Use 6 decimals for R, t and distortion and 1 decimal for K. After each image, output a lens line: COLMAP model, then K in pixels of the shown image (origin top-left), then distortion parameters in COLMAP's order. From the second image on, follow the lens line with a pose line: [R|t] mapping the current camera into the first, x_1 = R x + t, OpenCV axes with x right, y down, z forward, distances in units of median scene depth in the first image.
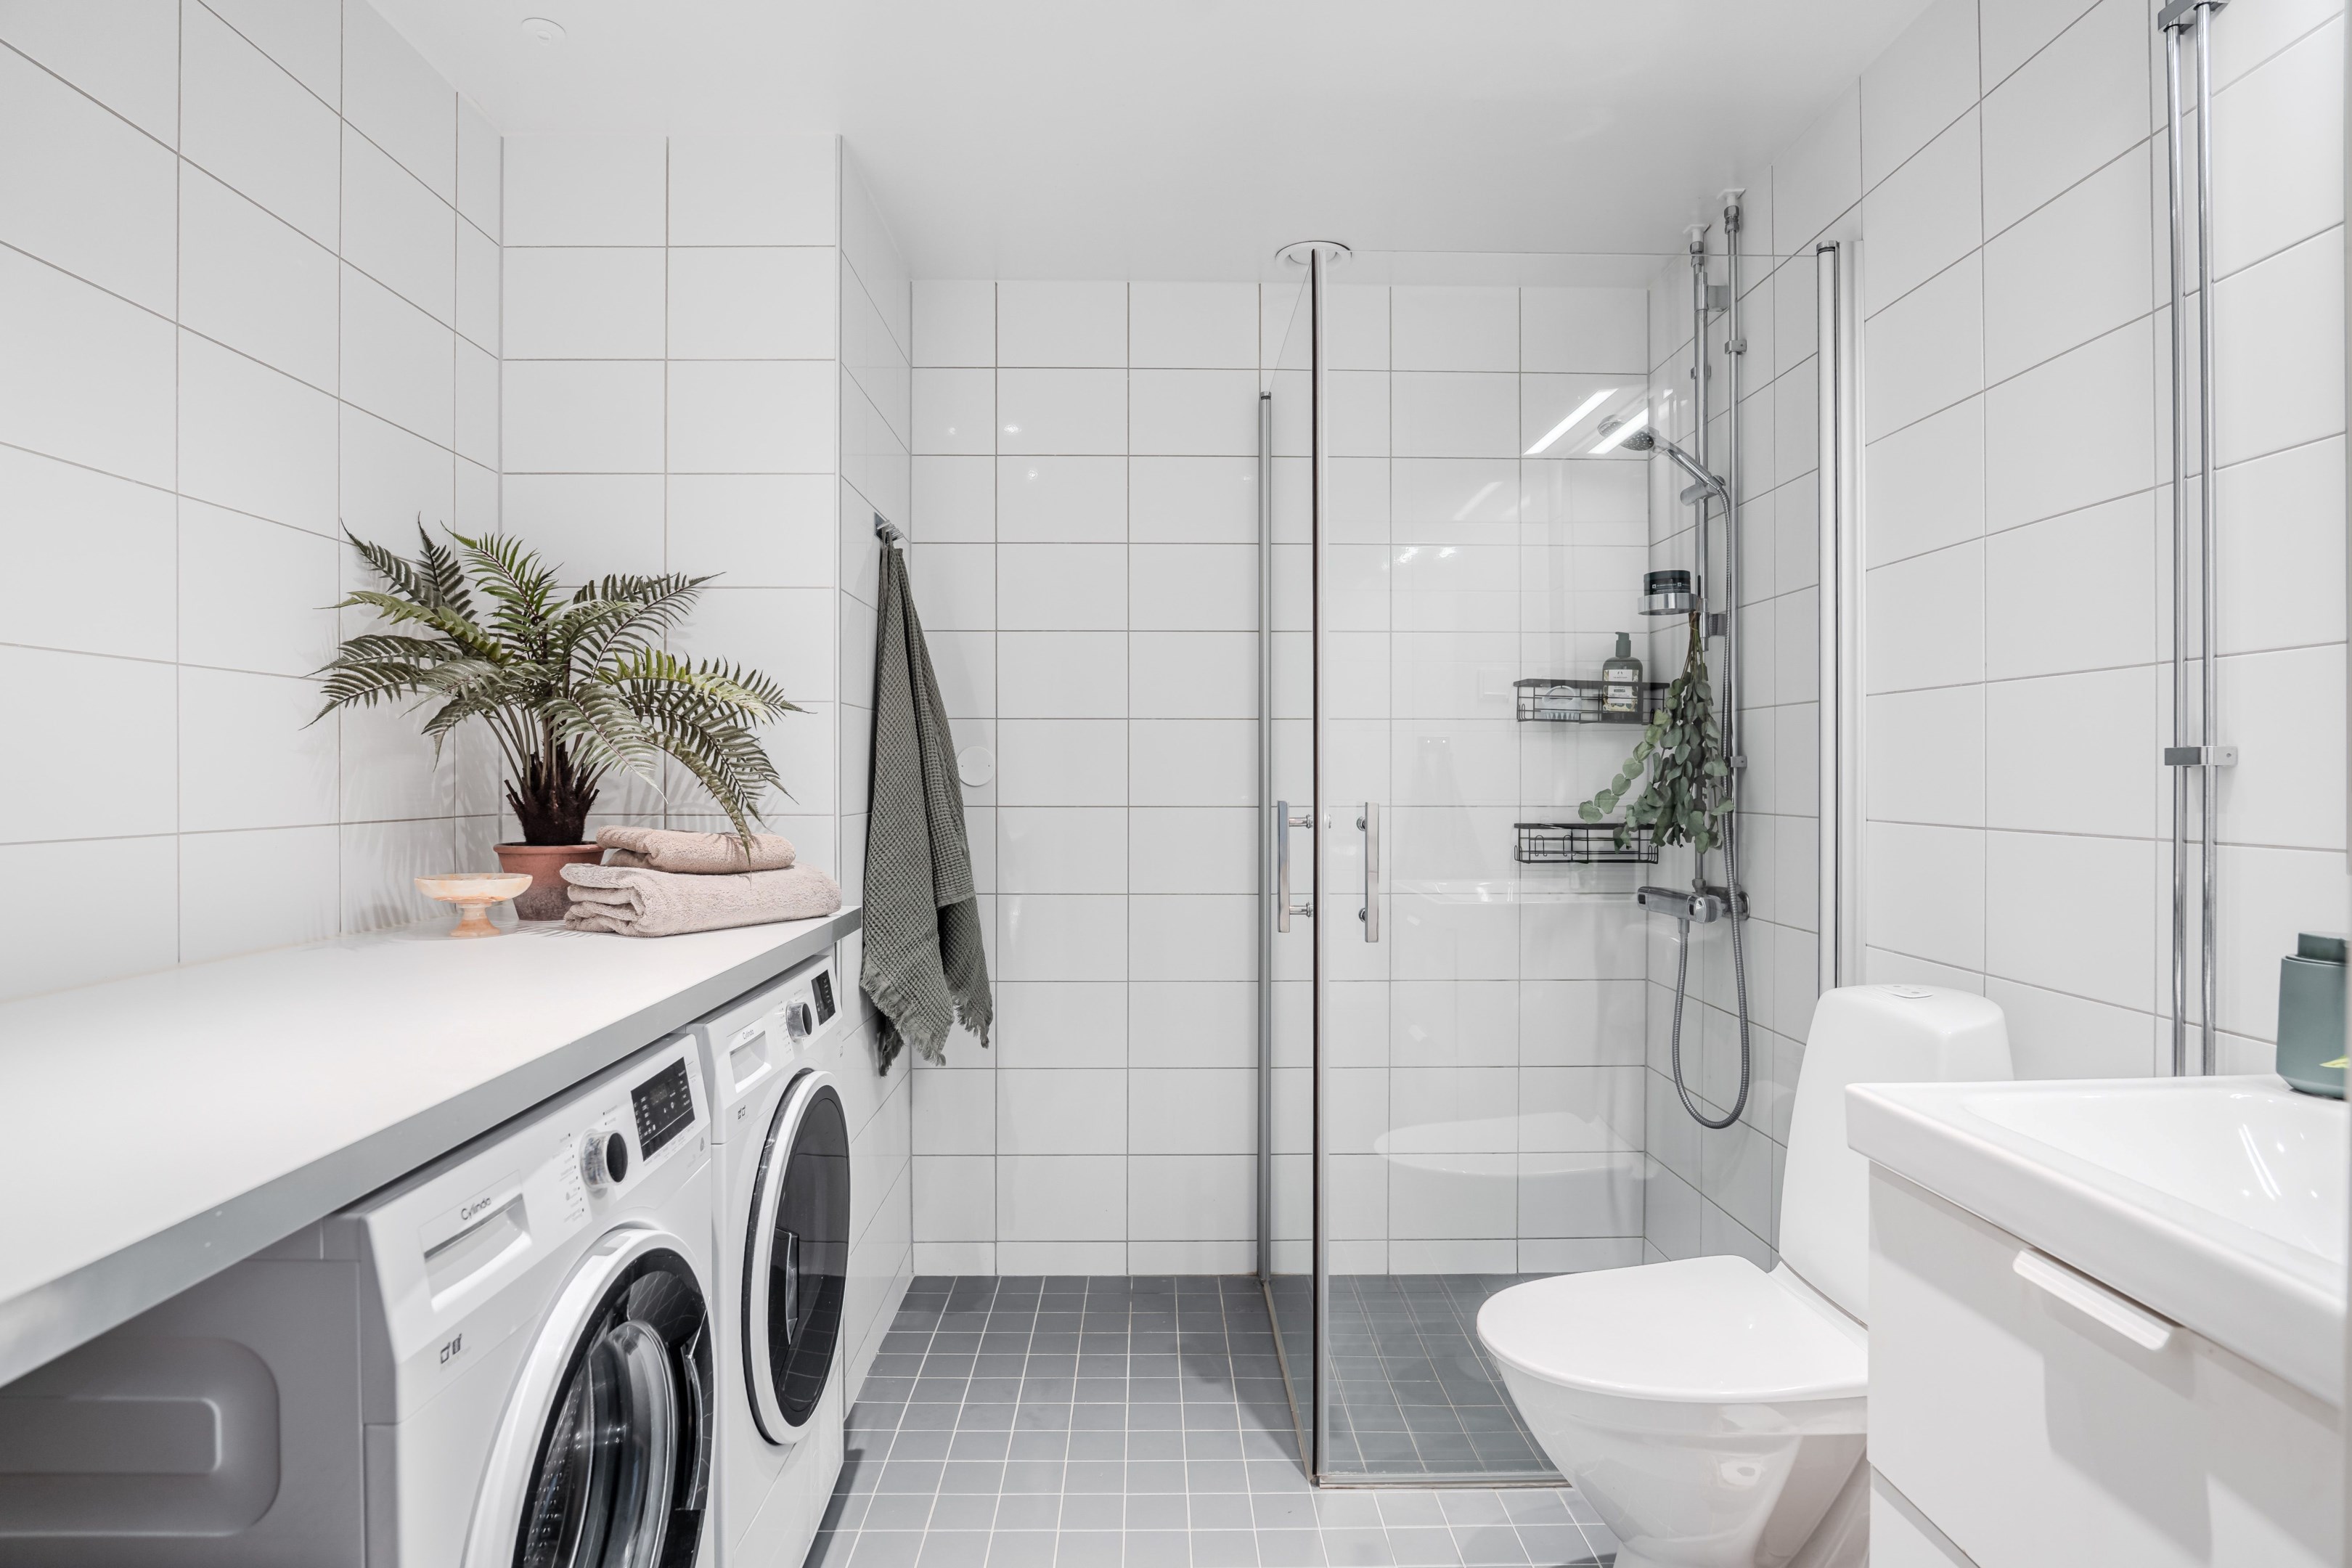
lens RADIAL K [[1281.3, 0, 1173.1], [0, 1281.3, 780.8], [0, 0, 1]] dist [-0.024331, 0.003243]
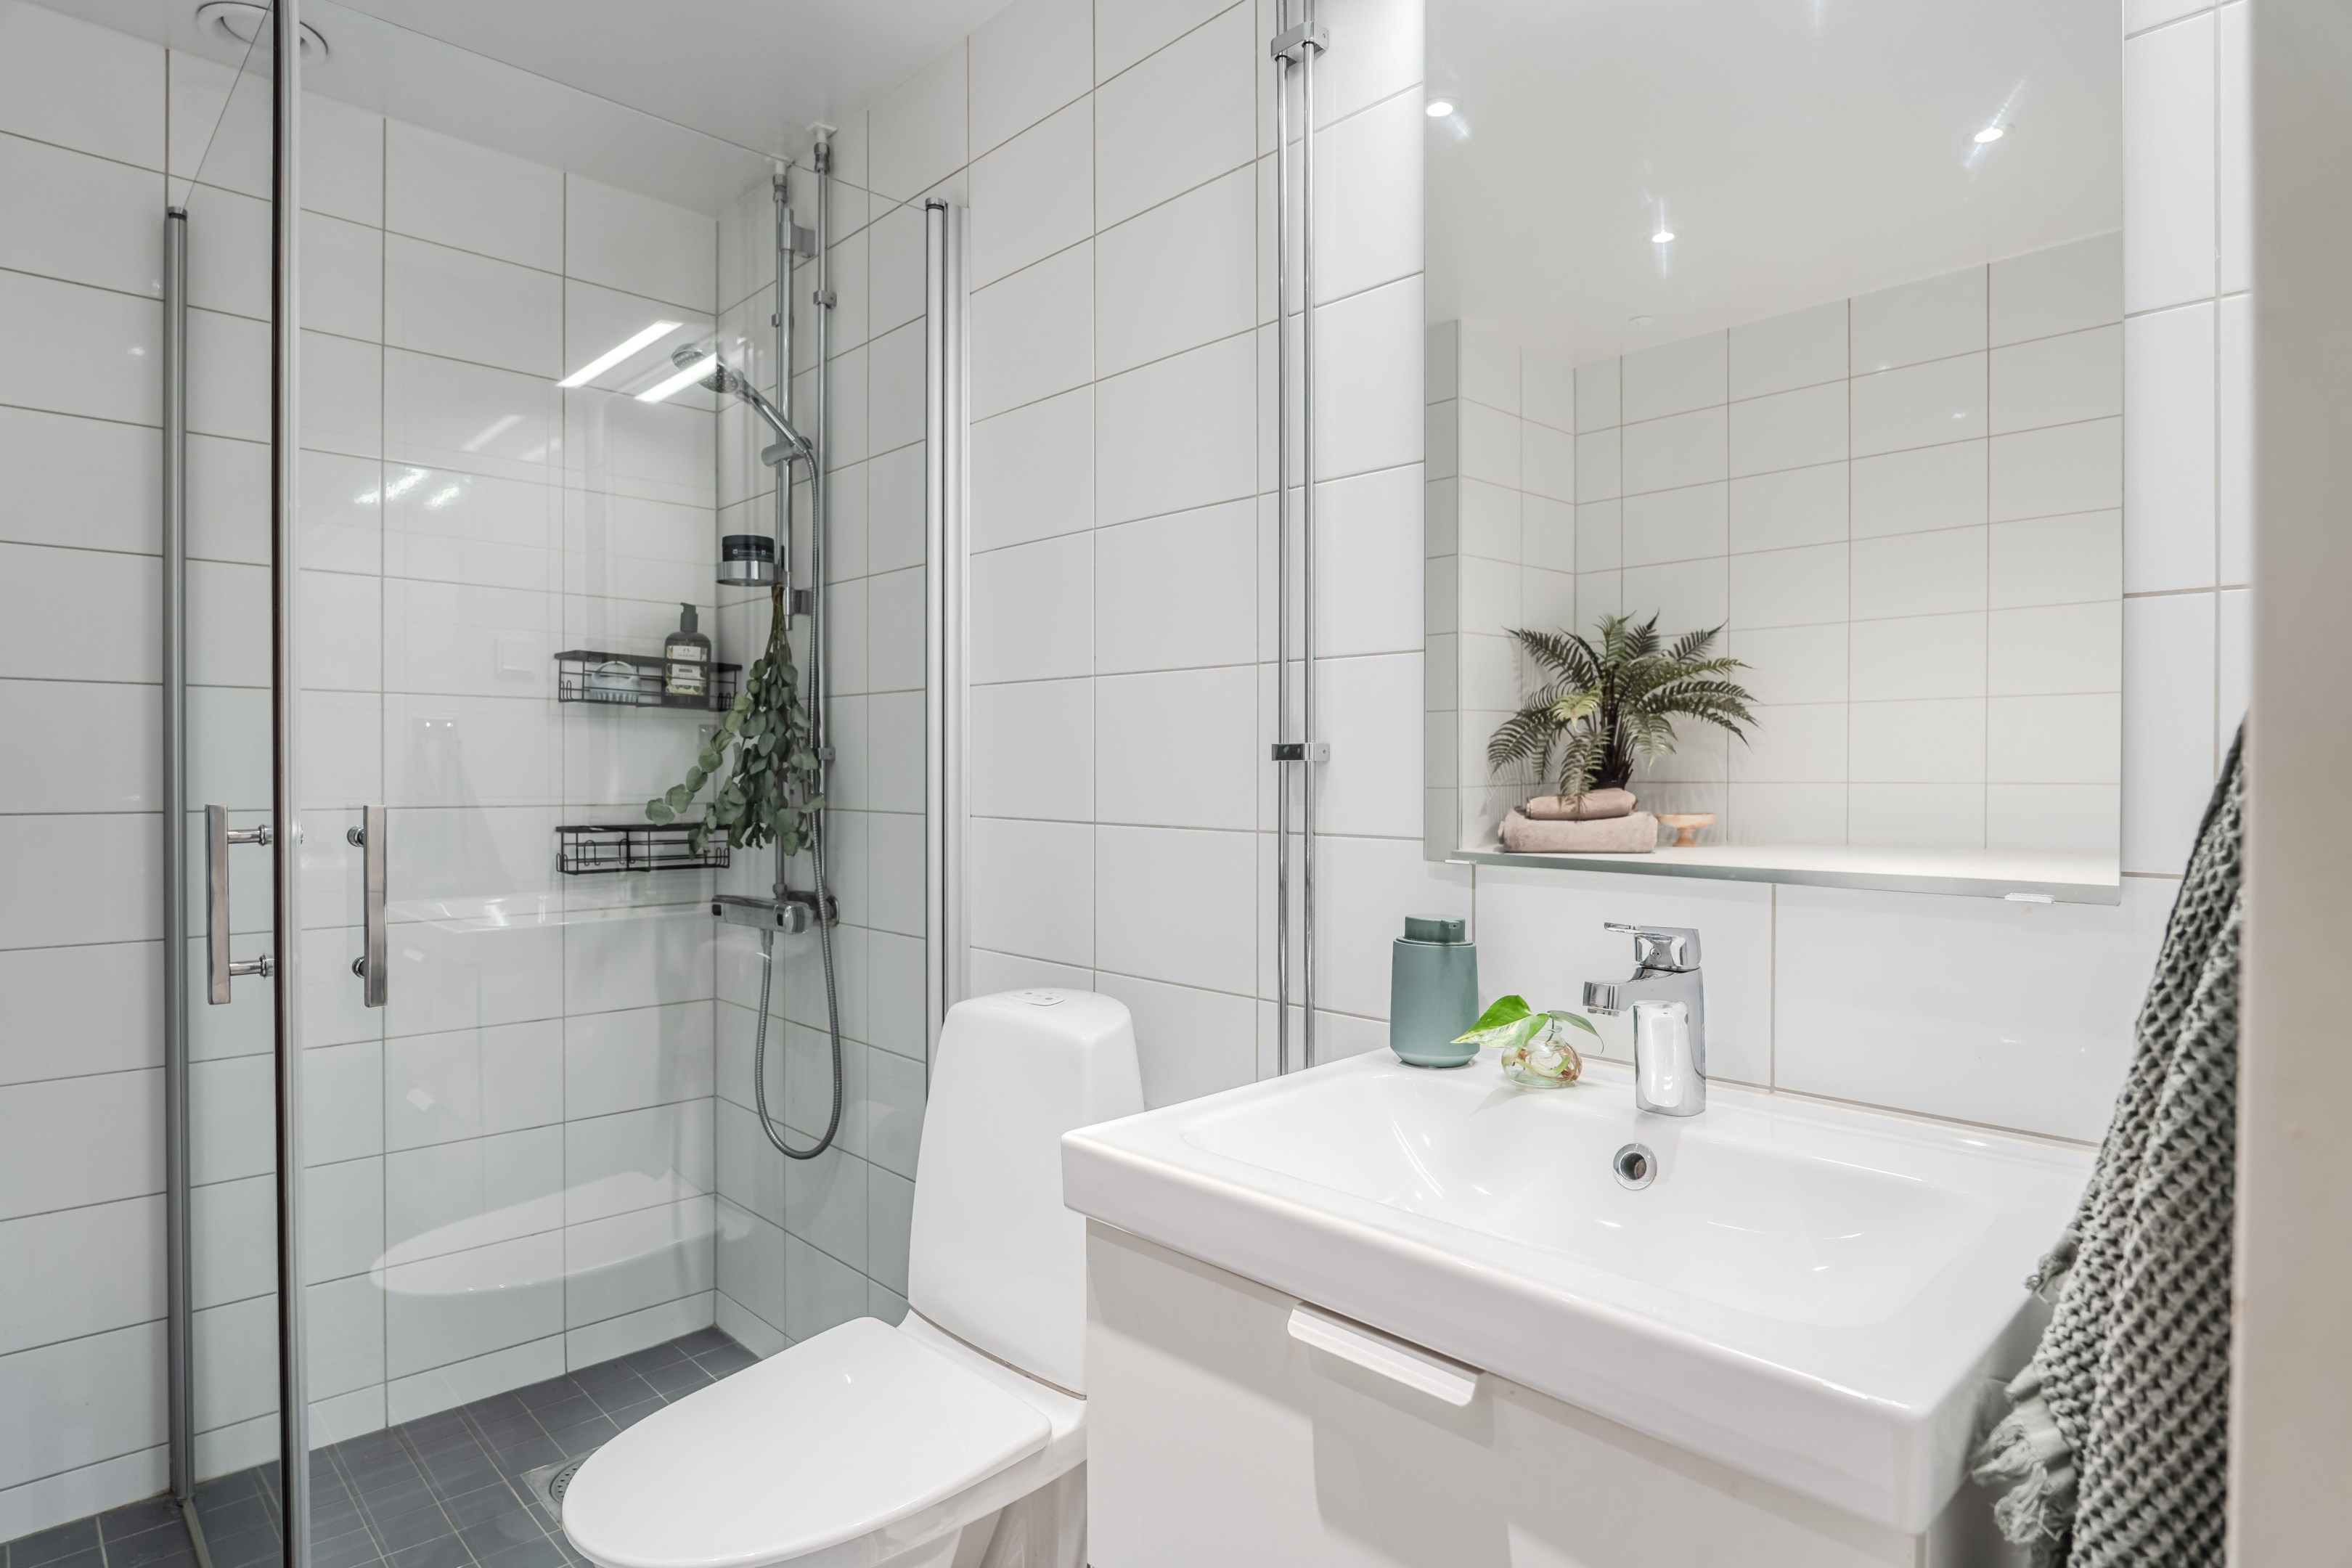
lens RADIAL K [[1281.3, 0, 1186.7], [0, 1281.3, 785.2], [0, 0, 1]] dist [-0.024331, 0.003243]
pose [[0.728450, -0.004072, 0.685087, 0.003913], [-0.001707, 0.999968, 0.007759, 0.000072], [-0.685097, -0.006822, 0.728420, 0.162608]]
